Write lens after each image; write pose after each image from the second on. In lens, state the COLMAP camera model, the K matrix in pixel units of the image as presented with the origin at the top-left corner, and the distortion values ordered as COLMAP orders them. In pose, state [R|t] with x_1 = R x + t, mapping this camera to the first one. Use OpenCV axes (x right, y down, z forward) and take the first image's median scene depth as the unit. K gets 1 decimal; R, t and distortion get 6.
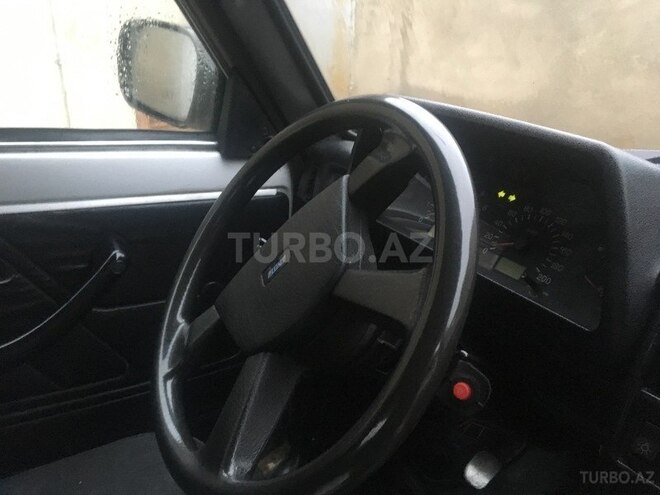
lens RADIAL K [[565.1, 0, 330.0], [0, 565.1, 247.5], [0, 0, 1]] dist [0.093518, -0.133743]
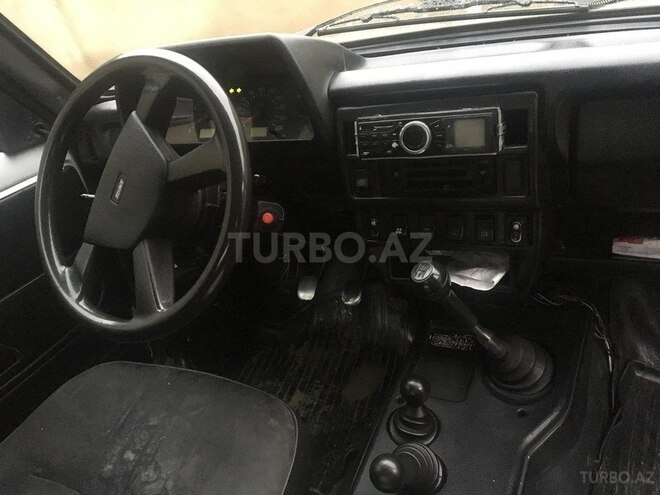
lens RADIAL K [[565.1, 0, 330.0], [0, 565.1, 247.5], [0, 0, 1]] dist [0.093518, -0.133743]
pose [[0.812502, -0.458879, 0.359543, -0.250909], [0.434432, 0.887880, 0.151450, 0.180422], [-0.388728, 0.033144, 0.920756, -0.546445]]
